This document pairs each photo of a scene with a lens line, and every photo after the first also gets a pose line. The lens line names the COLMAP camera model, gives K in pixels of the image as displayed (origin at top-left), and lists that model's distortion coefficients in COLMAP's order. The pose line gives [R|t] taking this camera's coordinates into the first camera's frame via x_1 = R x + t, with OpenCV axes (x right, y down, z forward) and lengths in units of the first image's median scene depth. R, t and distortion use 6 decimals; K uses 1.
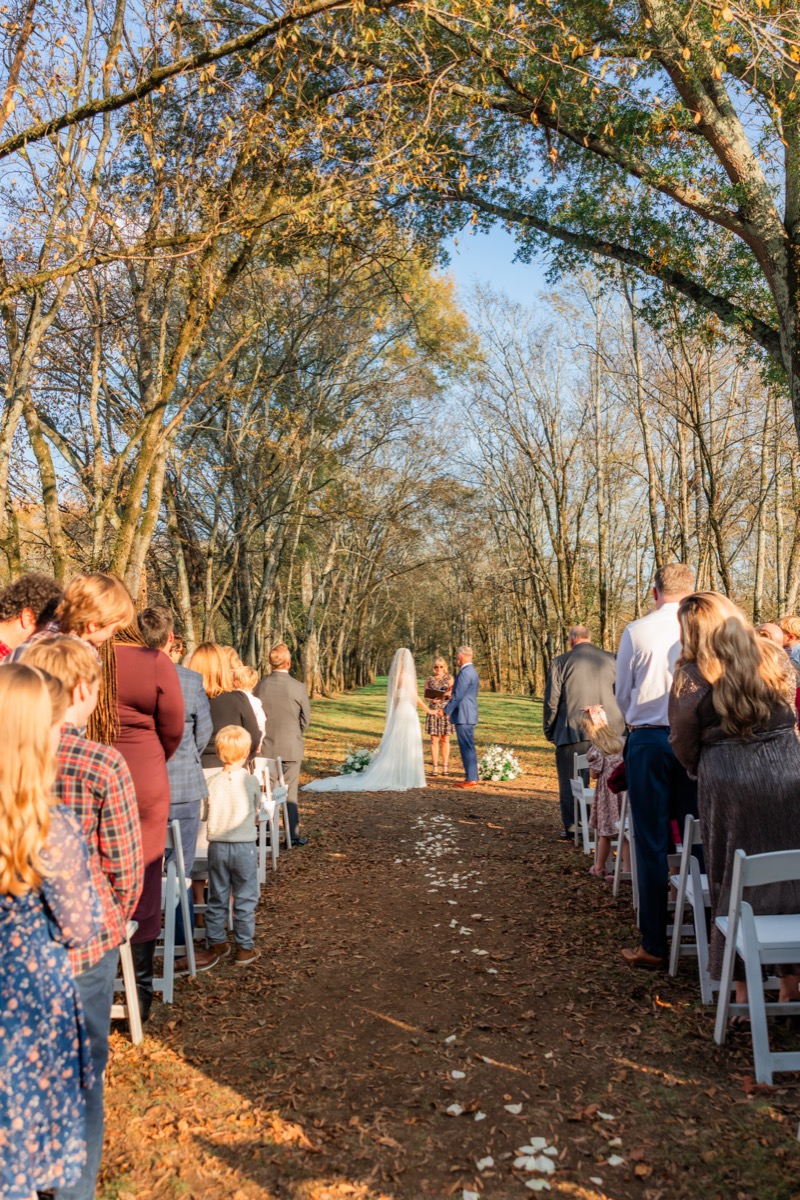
lens RADIAL K [[973.1, 0, 400.0], [0, 973.1, 600.0], [0, 0, 1]] dist [0.107980, 0.000422]
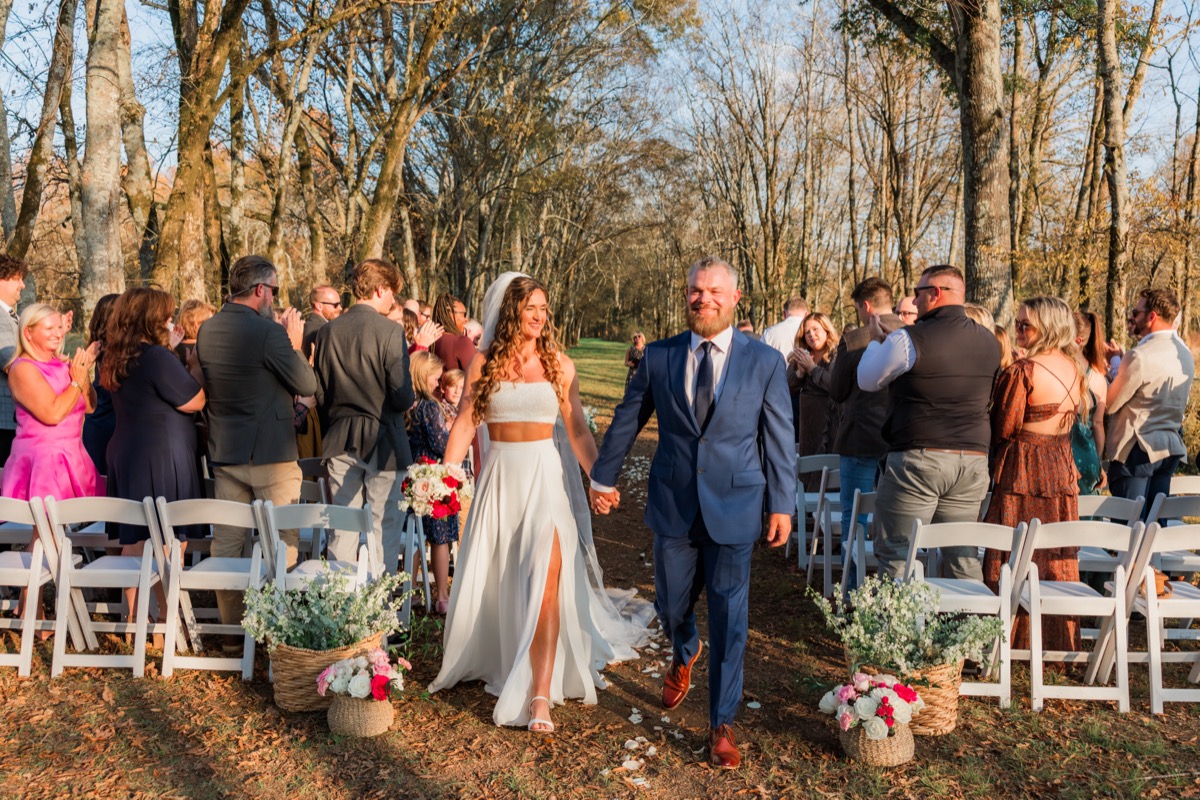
lens RADIAL K [[1068.6, 0, 600.0], [0, 1068.6, 400.0], [0, 0, 1]] dist [-0.003028, -0.001154]
pose [[0.999391, 0.034802, 0.002609, -0.006098], [-0.034828, 0.989782, 0.138272, -0.015710], [0.002229, -0.138279, 0.990391, -0.123653]]
